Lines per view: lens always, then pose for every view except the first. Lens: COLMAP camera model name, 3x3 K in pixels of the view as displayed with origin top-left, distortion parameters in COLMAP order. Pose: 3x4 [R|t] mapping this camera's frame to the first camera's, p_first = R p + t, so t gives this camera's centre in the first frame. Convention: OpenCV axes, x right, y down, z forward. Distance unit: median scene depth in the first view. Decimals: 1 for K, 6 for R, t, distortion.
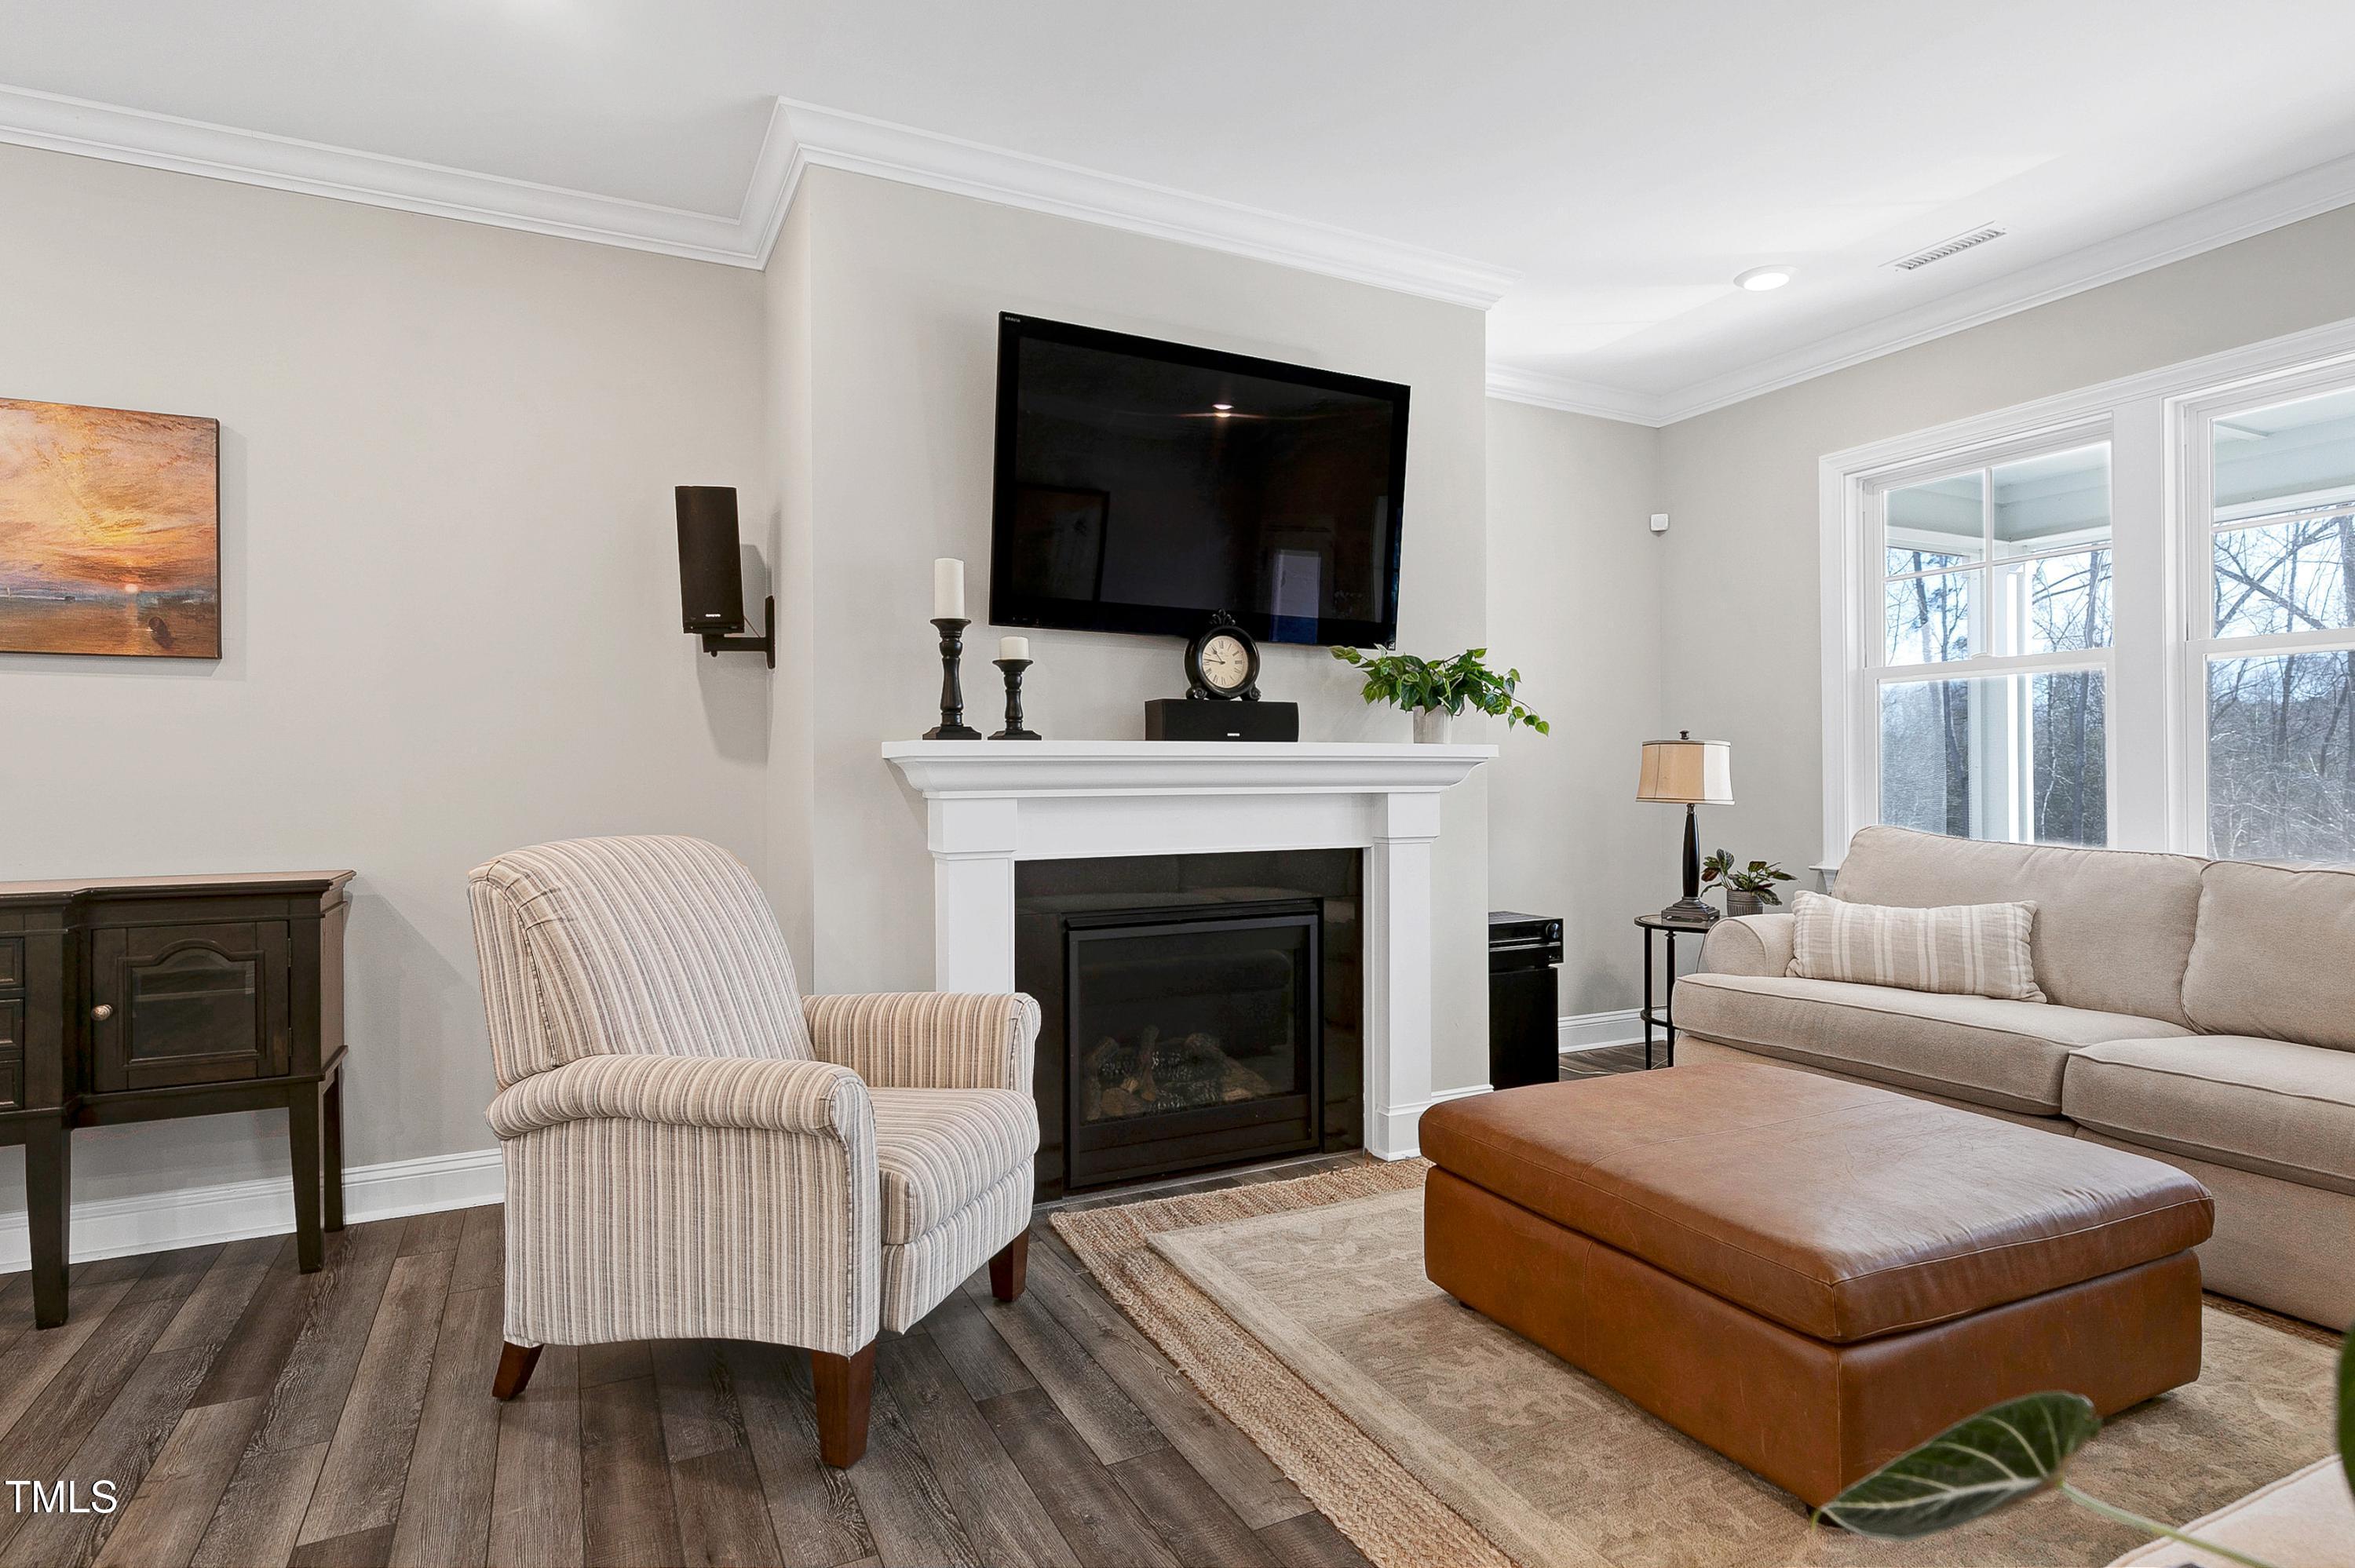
lens RADIAL K [[1207.3, 0, 1177.5], [0, 1207.3, 784.0], [0, 0, 1]] dist [0.002695, -0.000512]
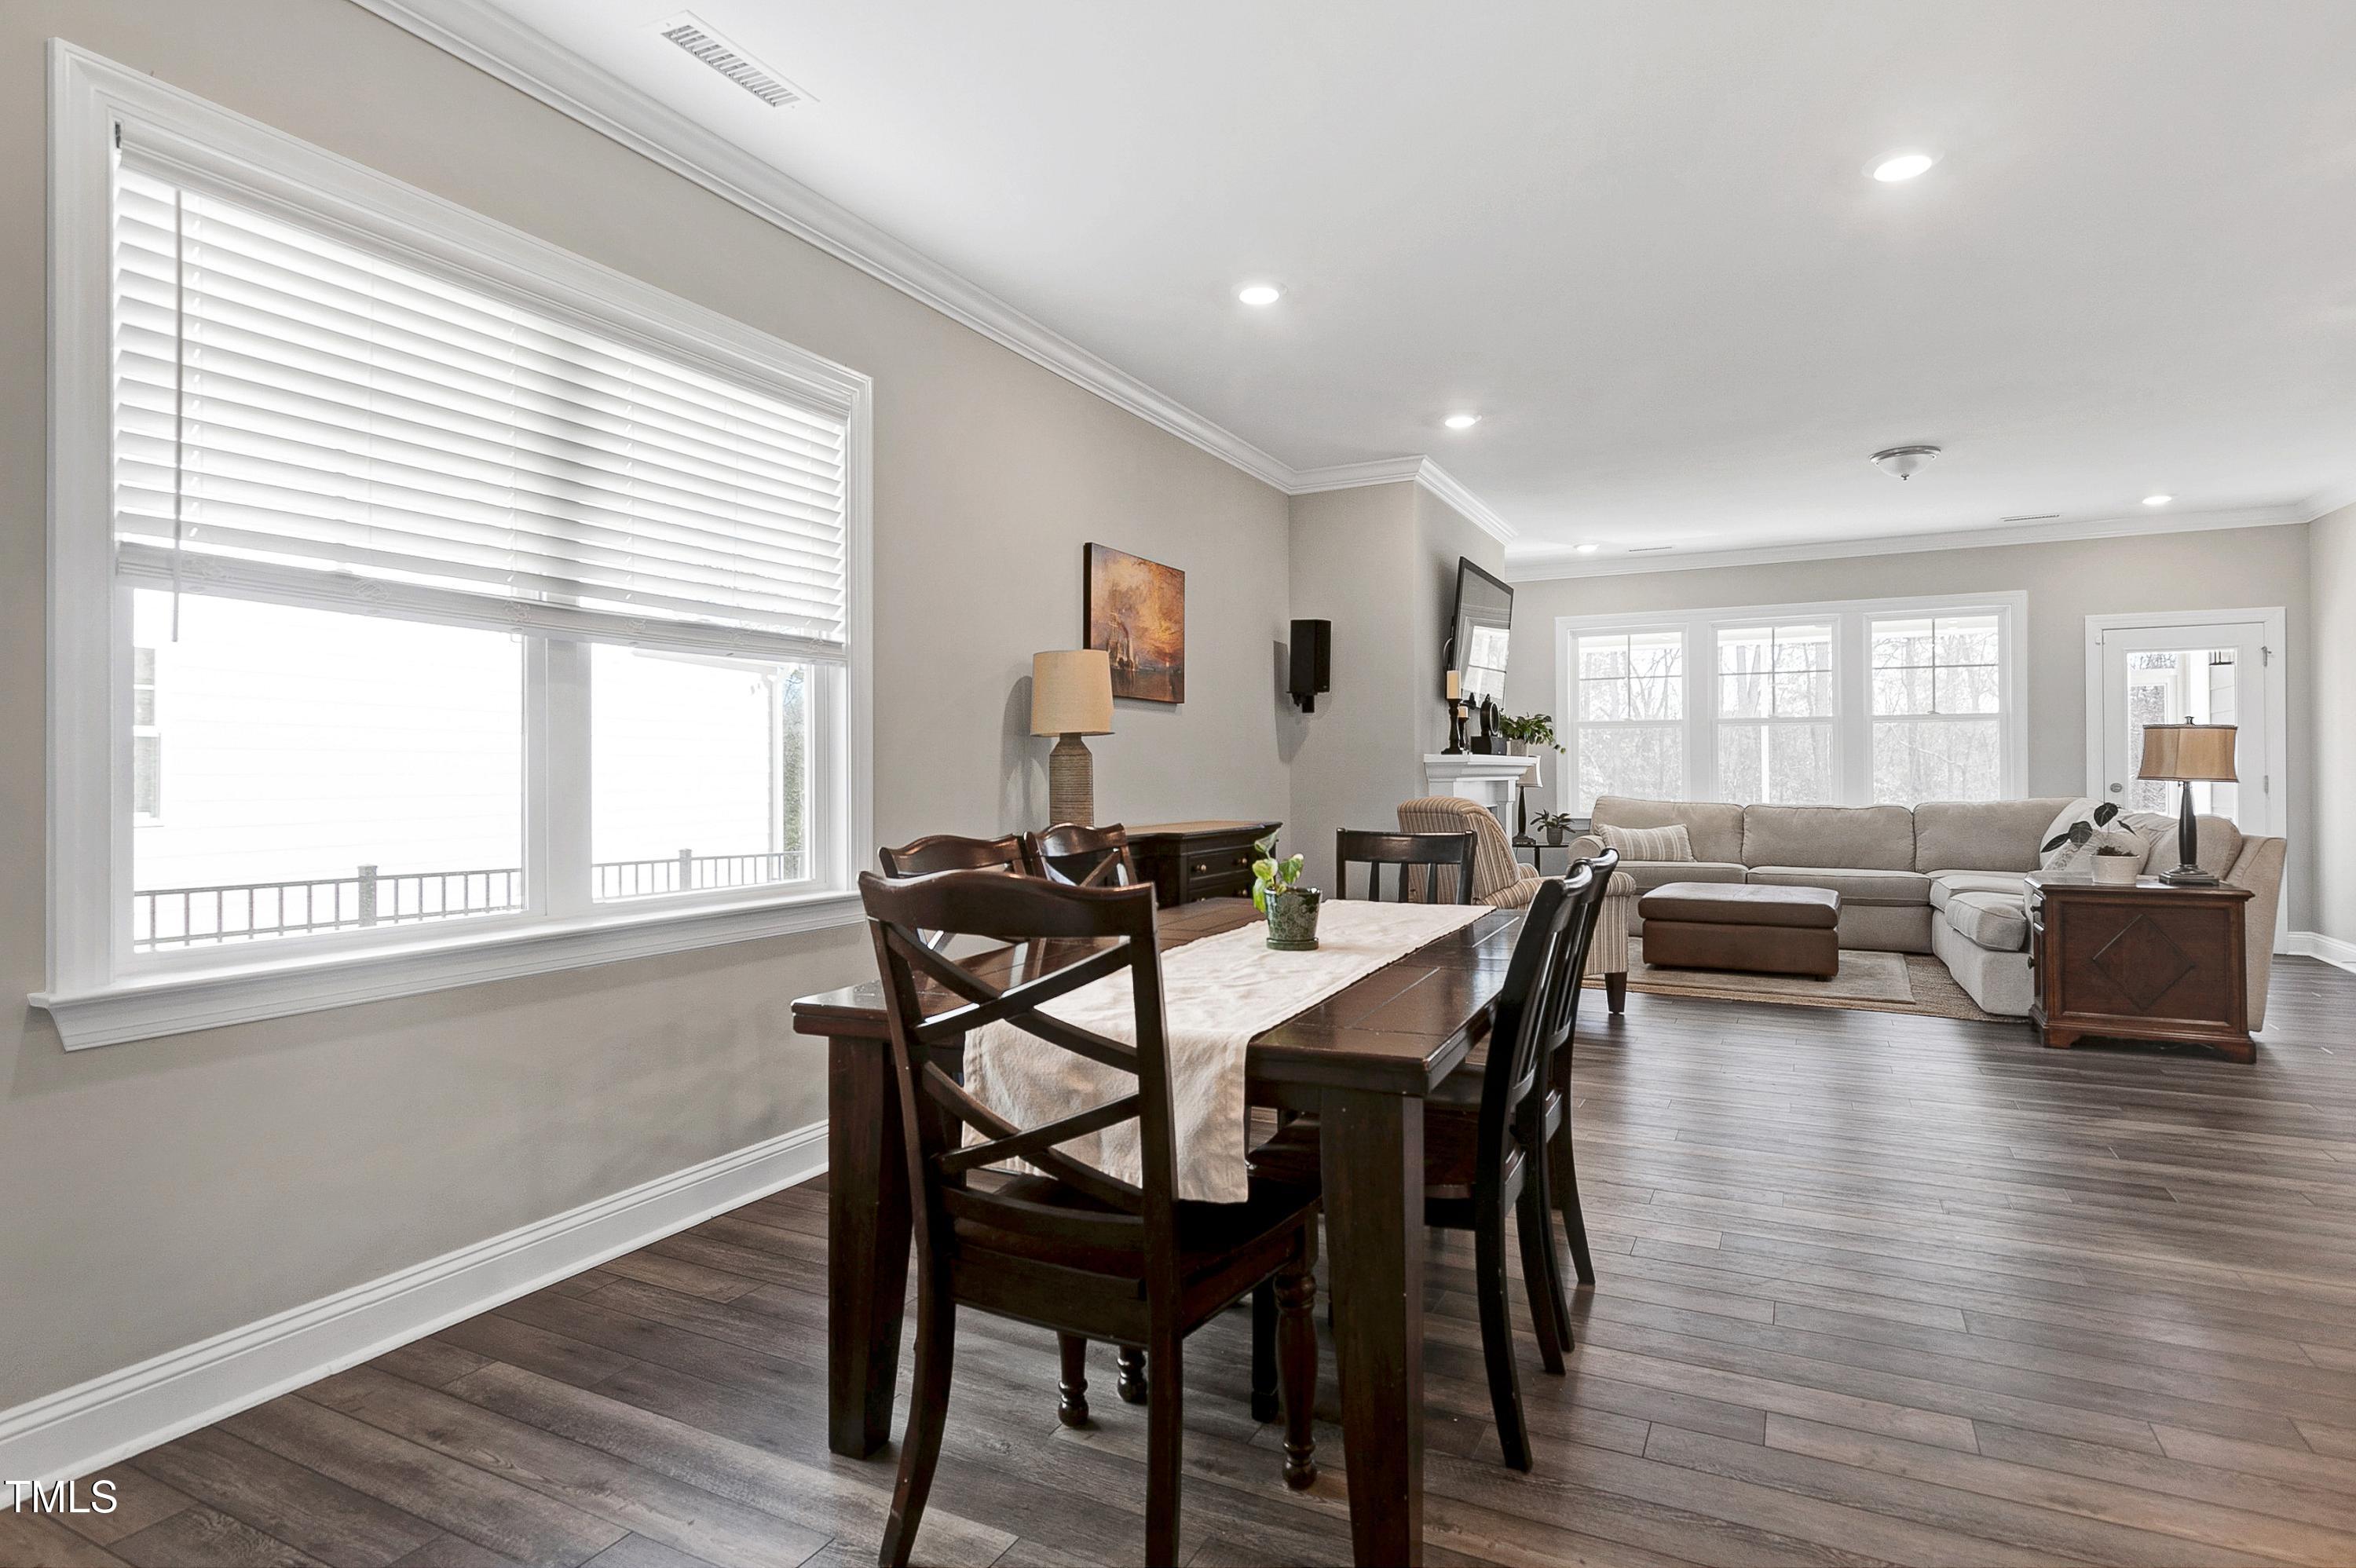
lens RADIAL K [[1240.1, 0, 1166.8], [0, 1240.1, 762.9], [0, 0, 1]] dist [0.001668, 0.000262]
pose [[0.804319, 0.008930, 0.594130, -1.913114], [0.001405, 0.999856, -0.016930, 0.016557], [-0.594196, 0.014452, 0.804191, -0.475756]]
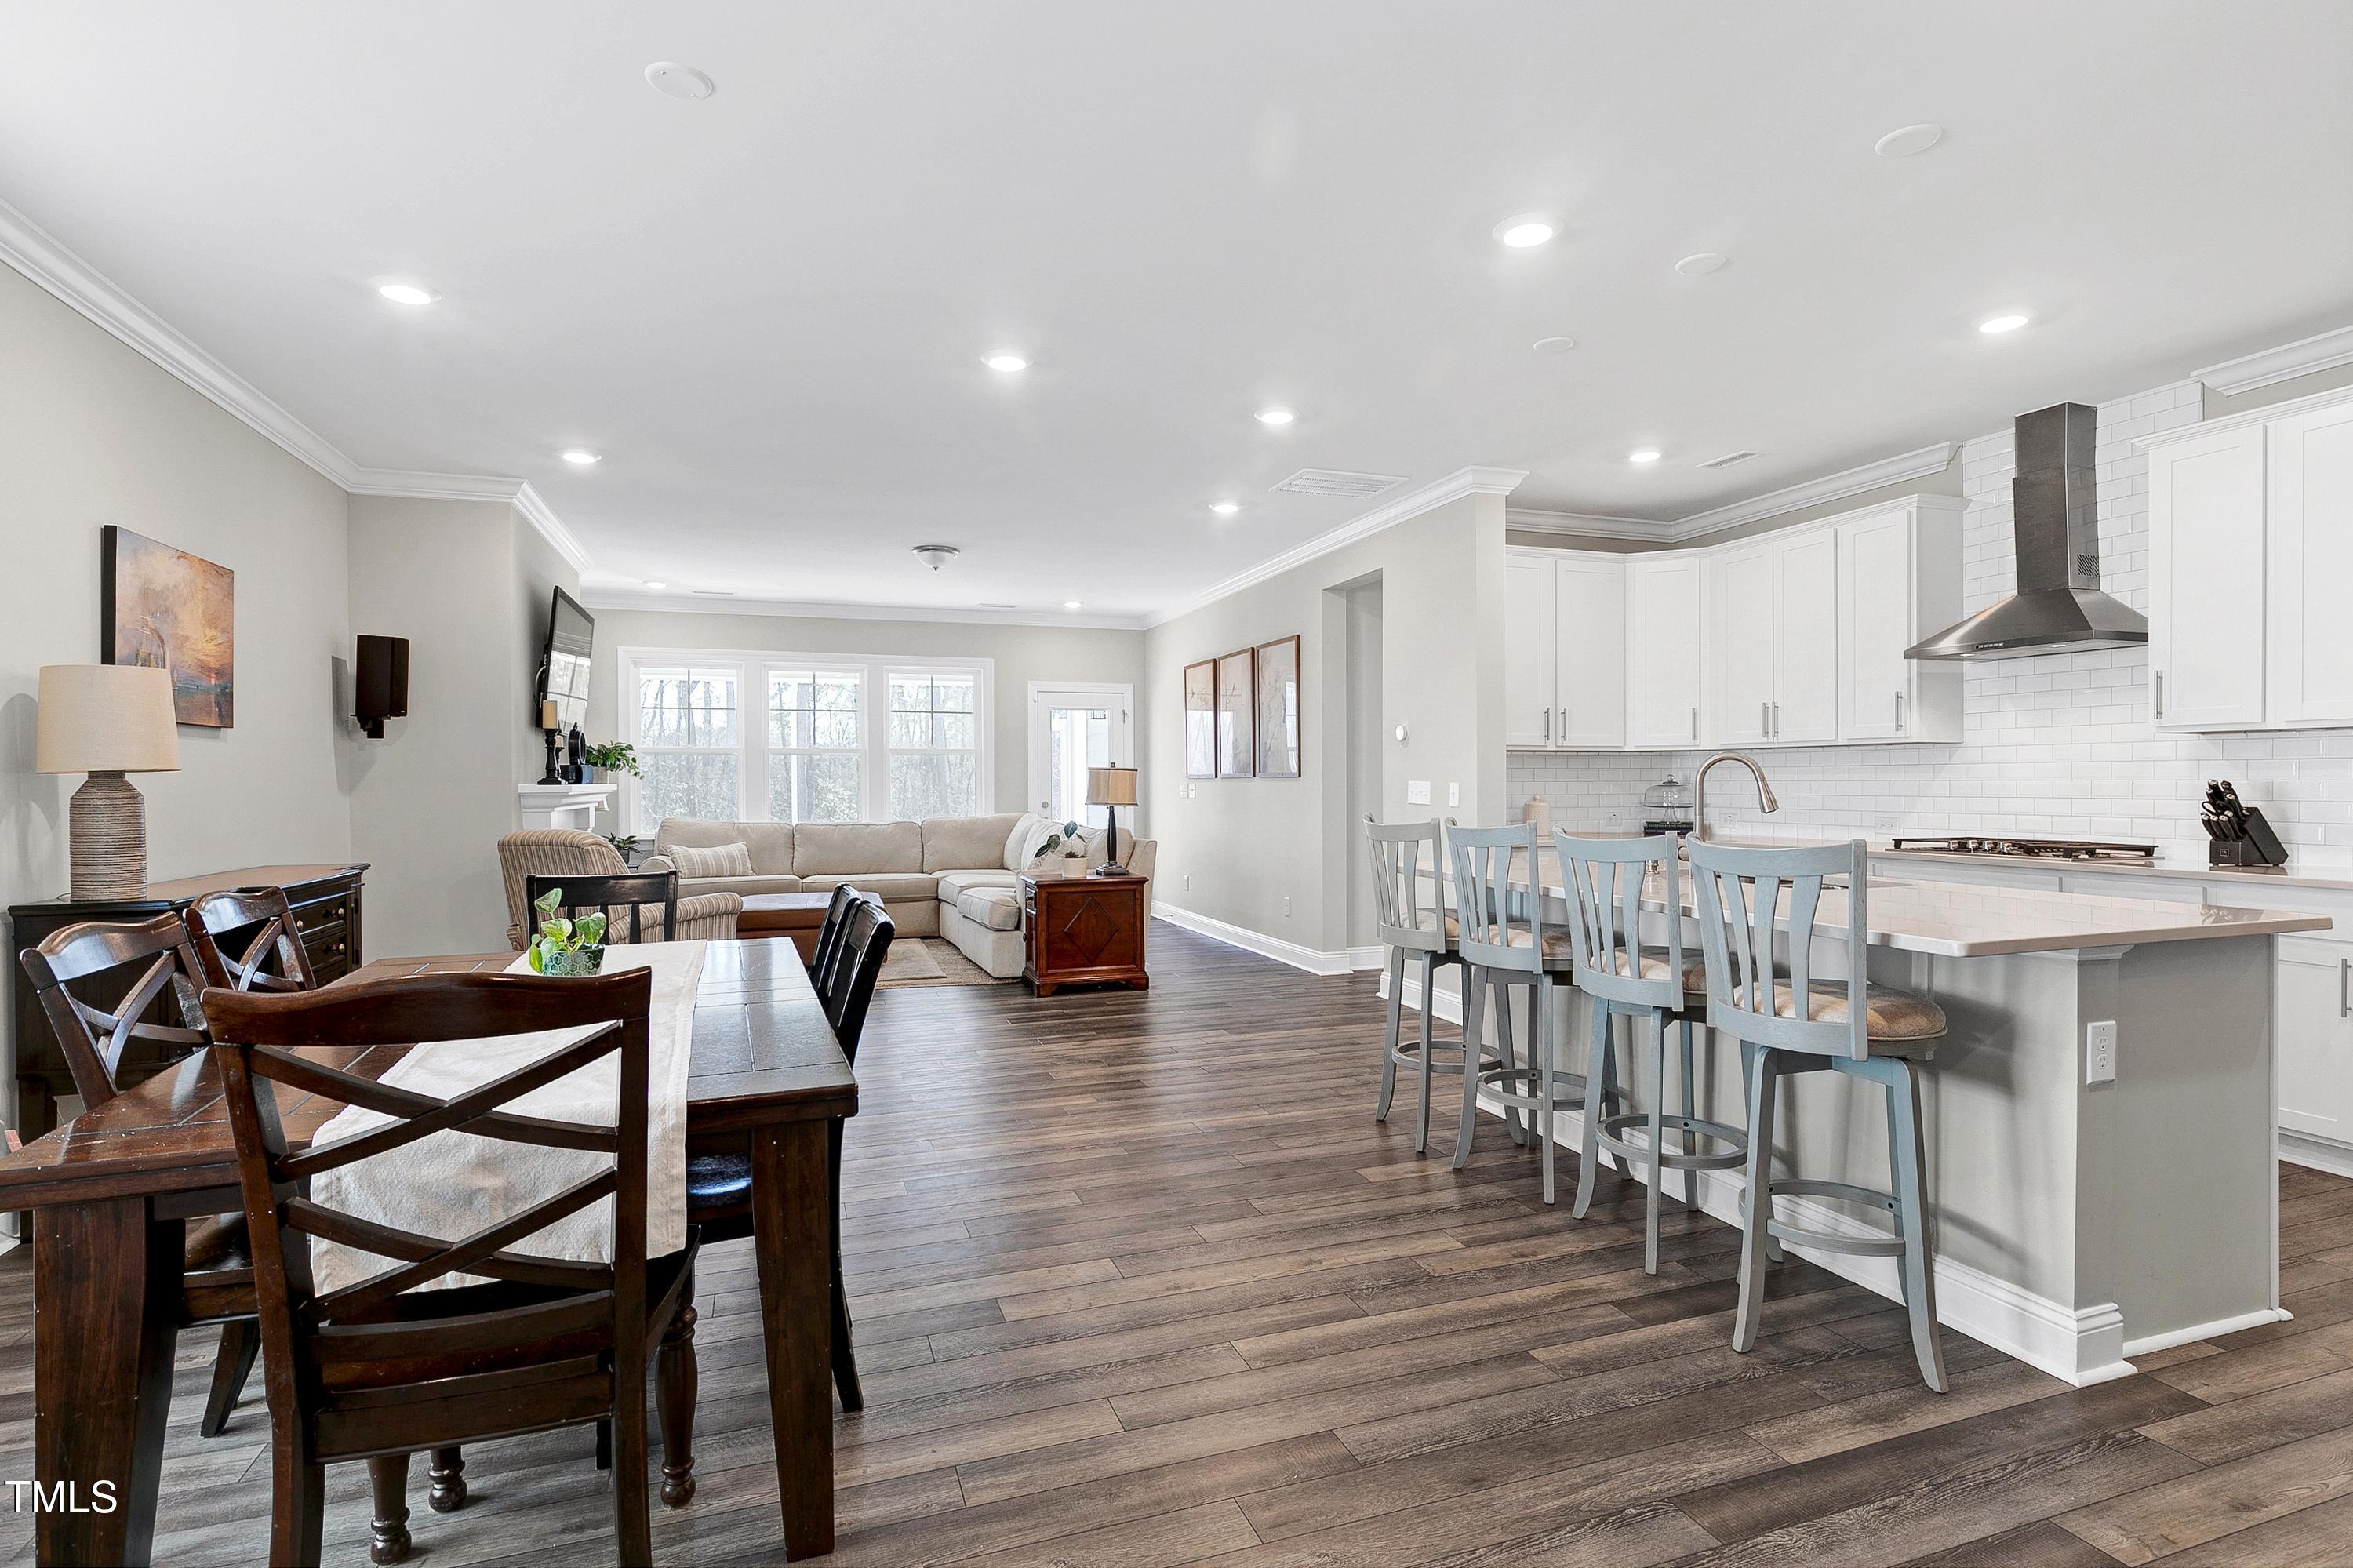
lens RADIAL K [[1149.6, 0, 1178.6], [0, 1149.6, 787.3], [0, 0, 1]] dist [-0.001410, -0.000579]
pose [[0.115892, 0.000292, 0.993262, -2.083665], [0.008387, 0.999964, -0.001273, -0.017978], [-0.993226, 0.008478, 0.115885, -0.345450]]
